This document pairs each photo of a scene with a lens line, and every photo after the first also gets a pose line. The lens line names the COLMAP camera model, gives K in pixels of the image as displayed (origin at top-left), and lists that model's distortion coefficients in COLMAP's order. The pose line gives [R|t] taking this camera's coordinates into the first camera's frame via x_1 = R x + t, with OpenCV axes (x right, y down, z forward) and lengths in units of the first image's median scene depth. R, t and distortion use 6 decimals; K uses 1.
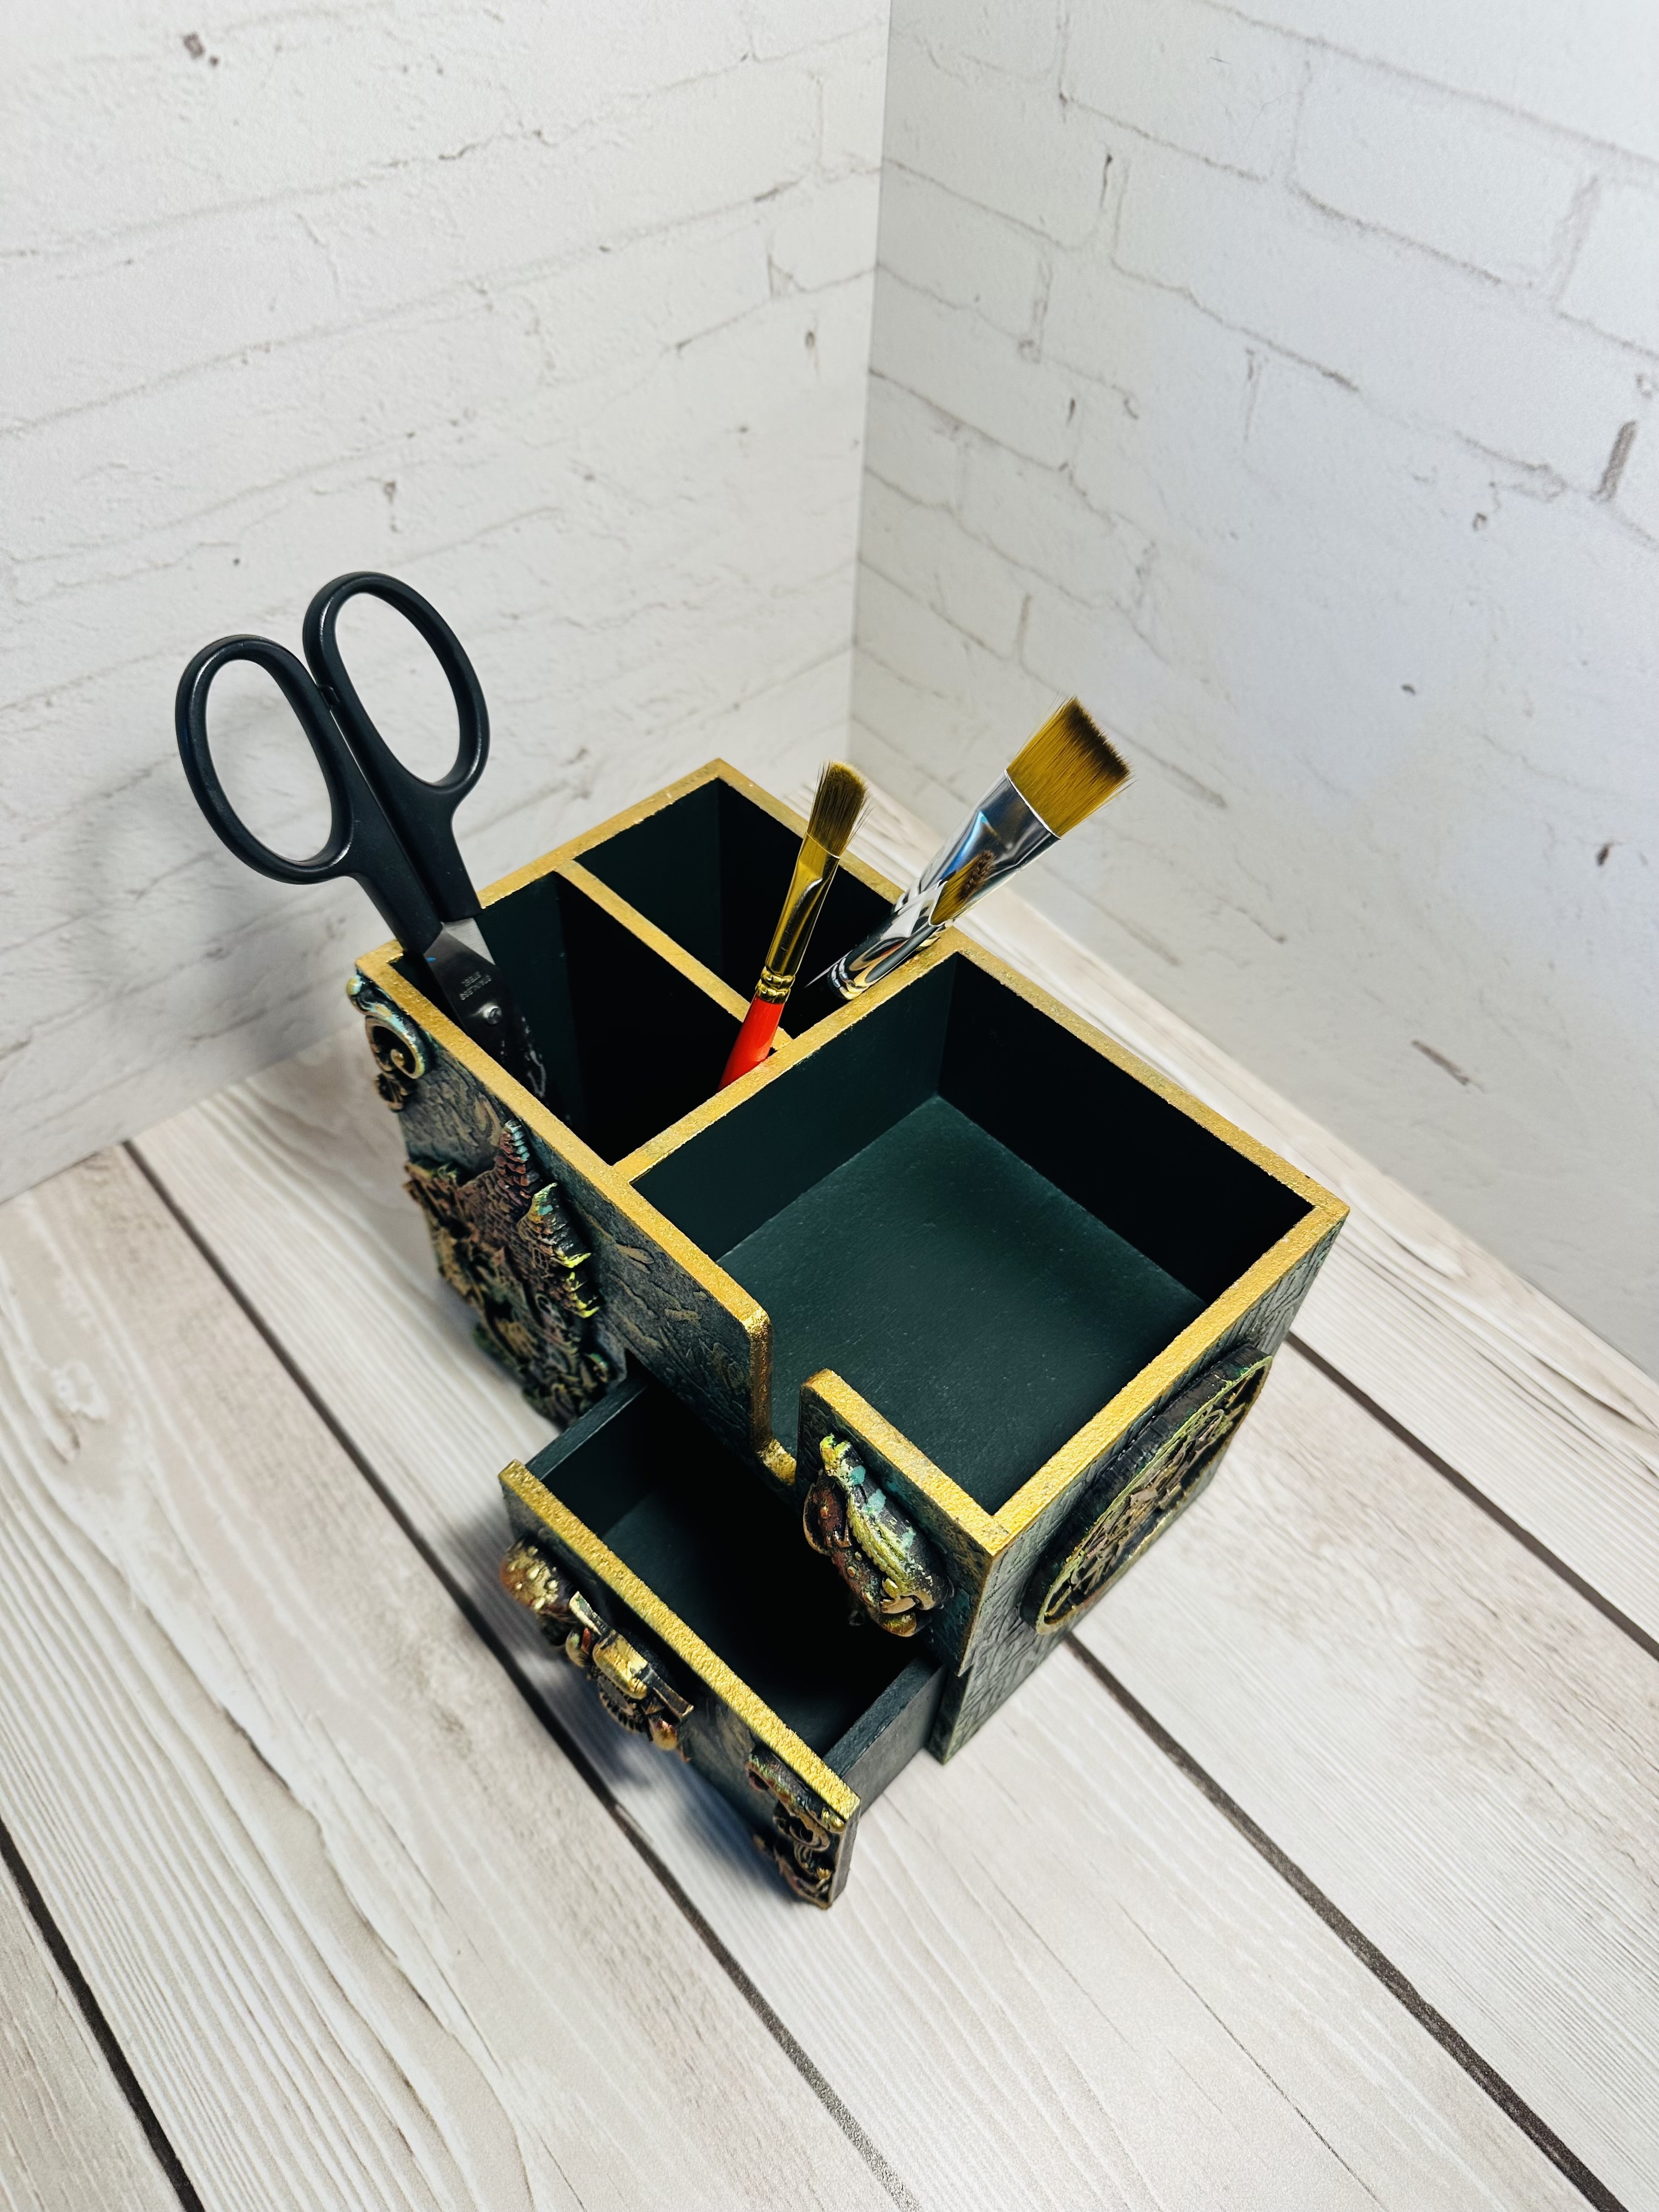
lens RADIAL K [[1615.2, 0, 829.5], [0, 1615.2, 1106.0], [0, 0, 1]] dist [-0.043784, 0.033927]
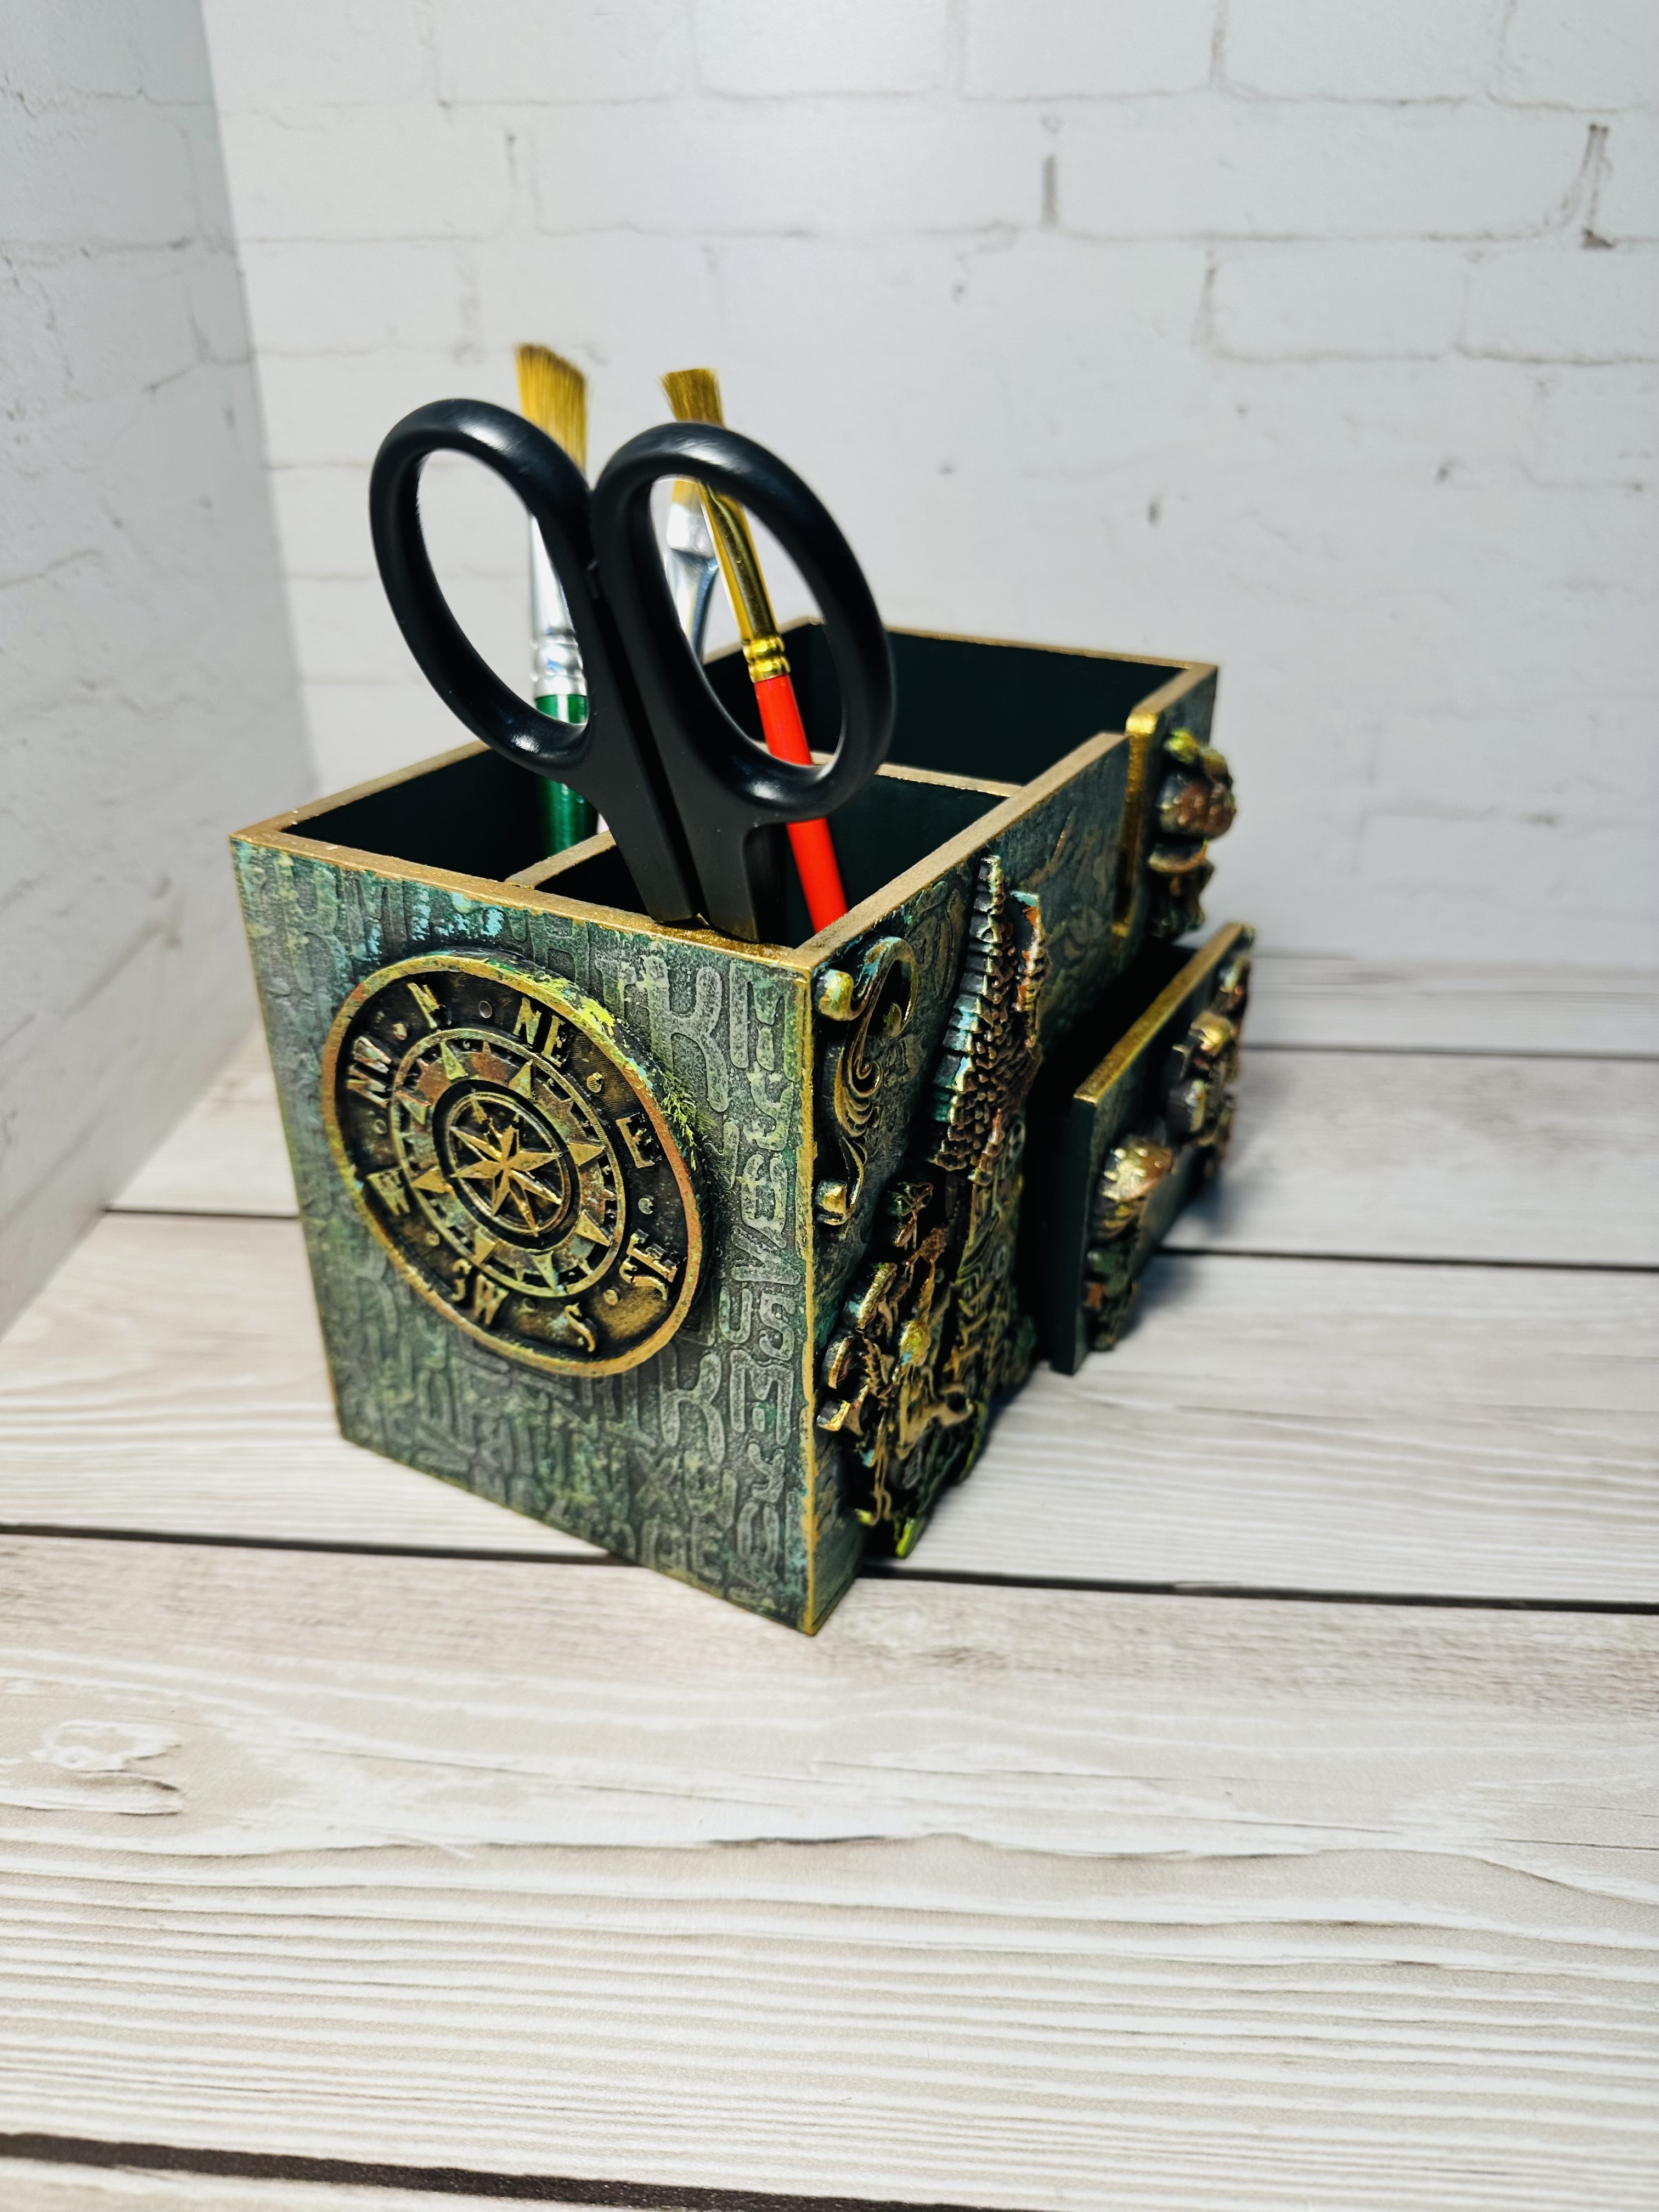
lens RADIAL K [[1644.9, 0, 829.5], [0, 1644.9, 1106.0], [0, 0, 1]] dist [-0.057661, 0.046898]
pose [[0.699055, -0.376760, 0.607761, -0.668805], [0.569888, 0.806919, -0.155272, 0.282112], [-0.431914, 0.454900, 0.778792, 0.353372]]
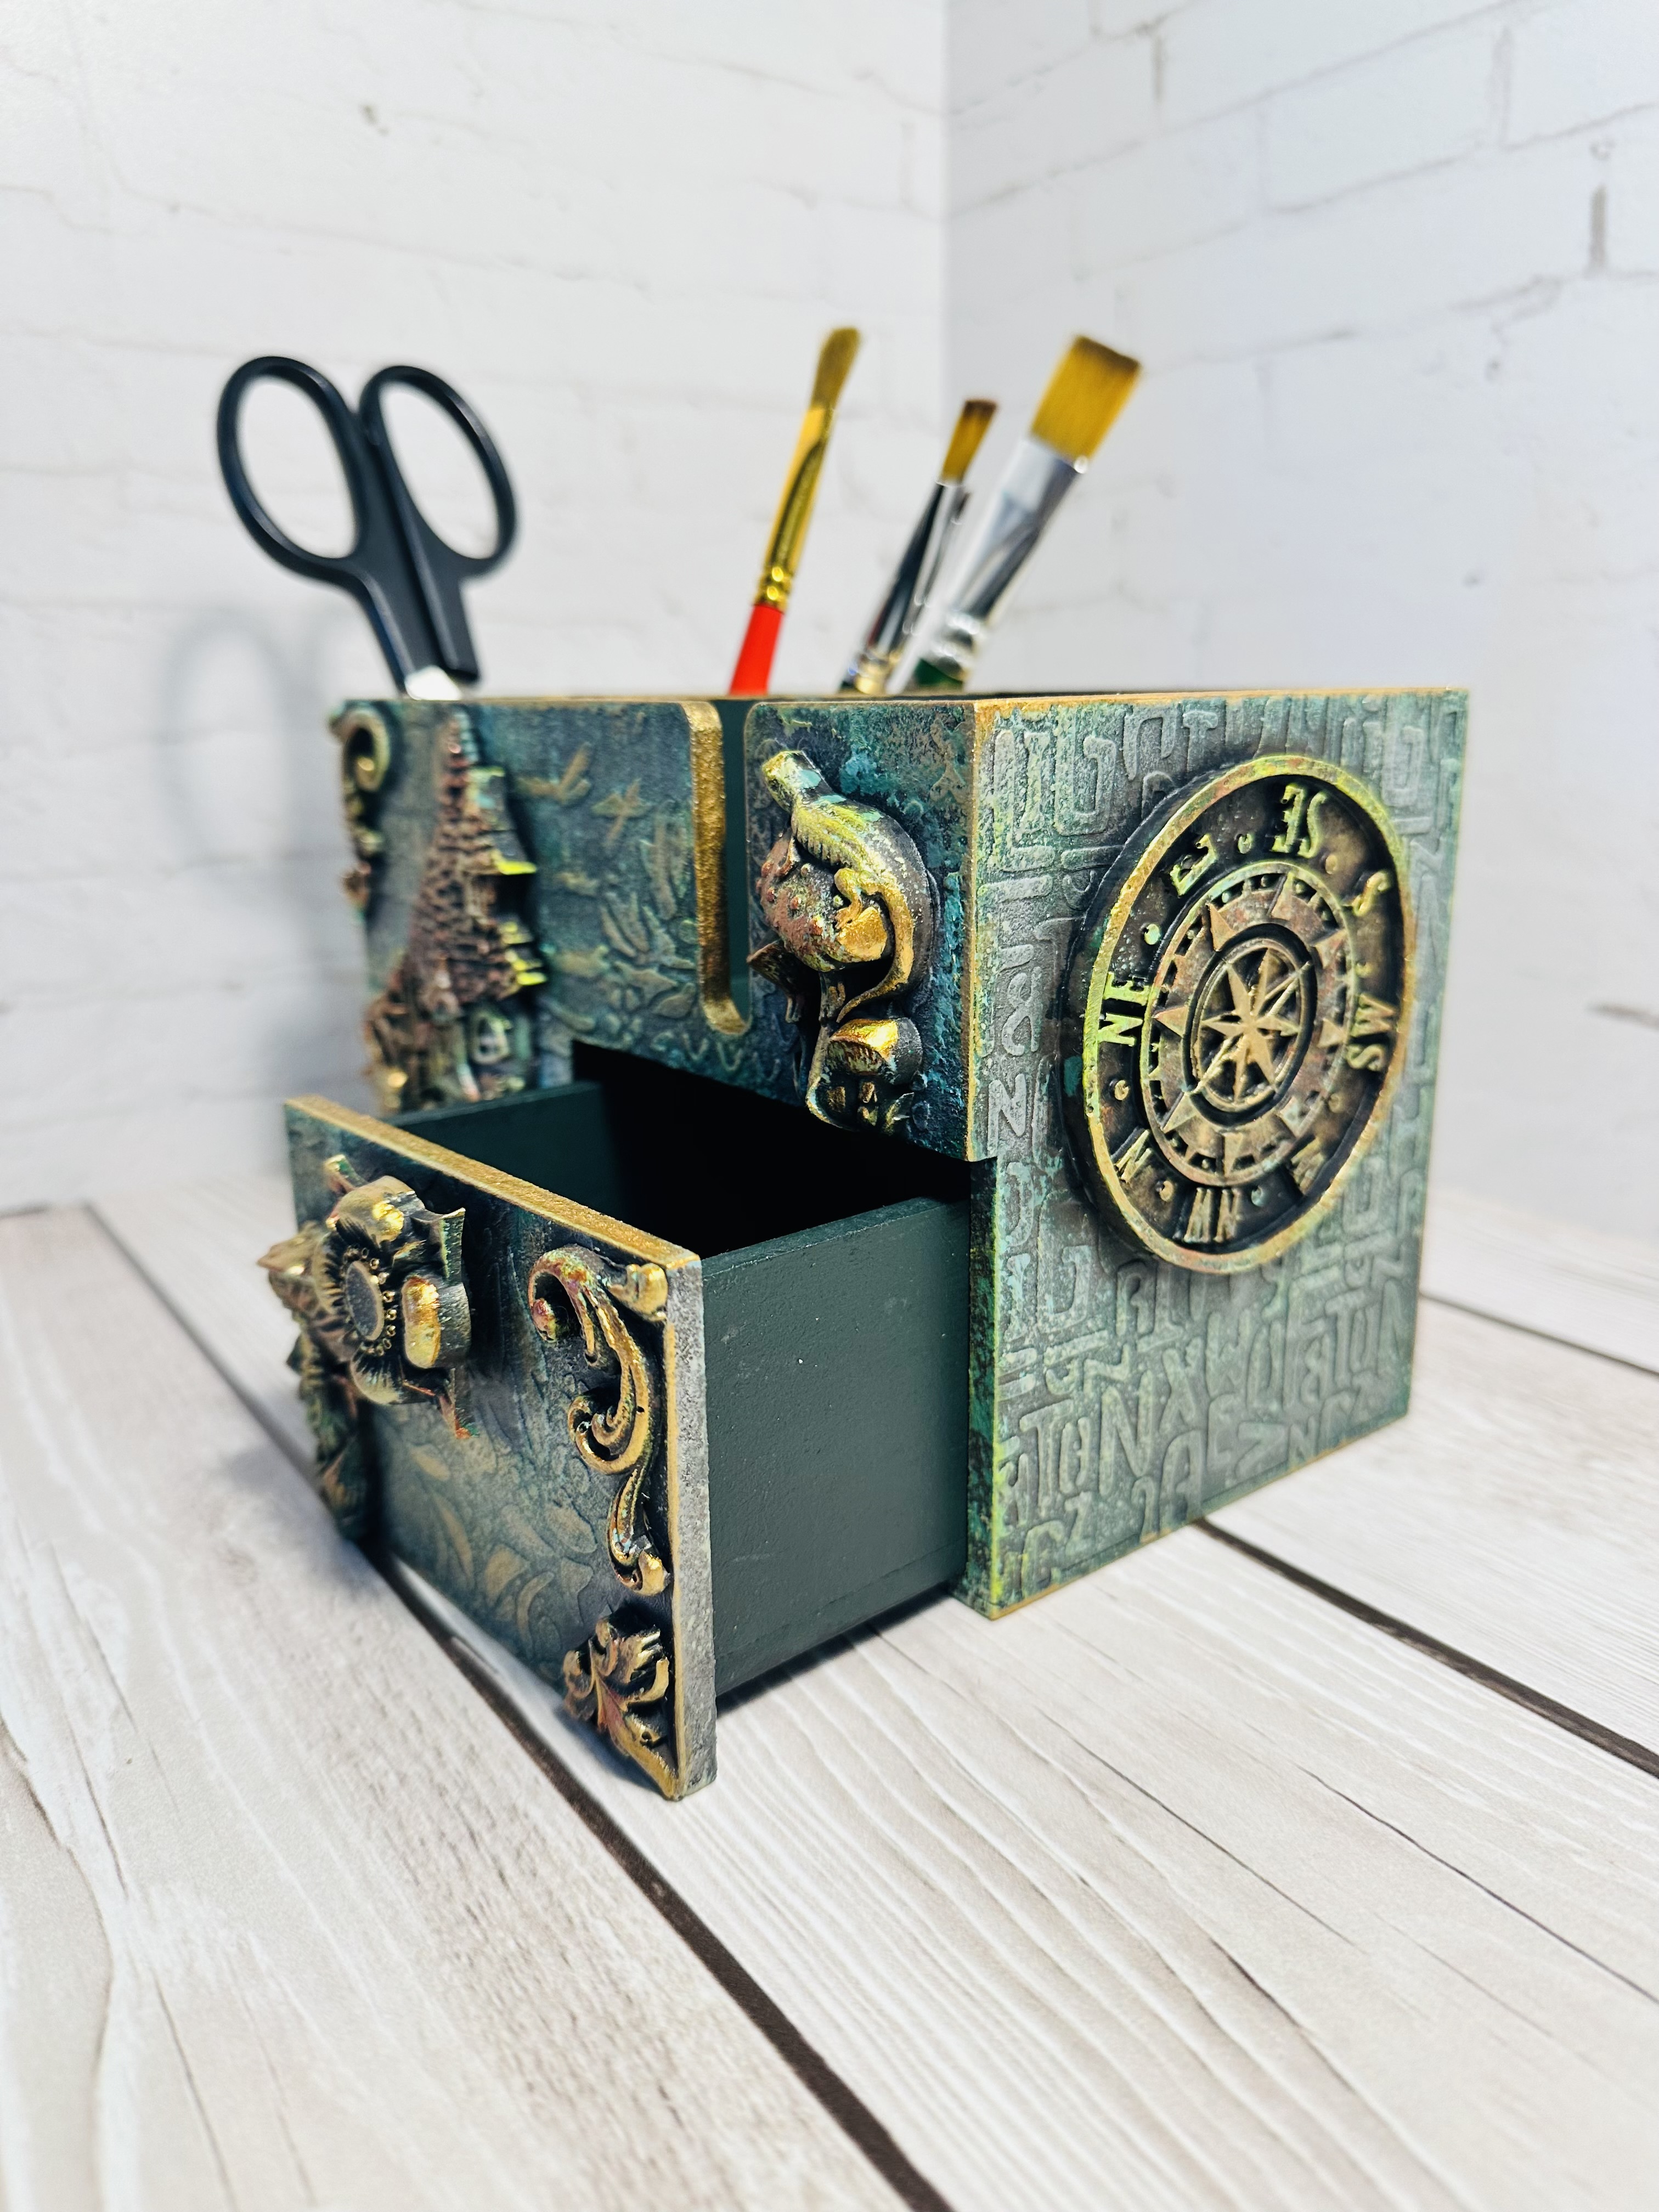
lens RADIAL K [[1641.2, 0, 829.5], [0, 1641.2, 1106.0], [0, 0, 1]] dist [-0.059946, 0.029831]
pose [[0.993363, -0.024642, -0.112354, 0.087974], [-0.046578, 0.806940, -0.588794, 0.651008], [0.105172, 0.590119, 0.800436, 0.408738]]
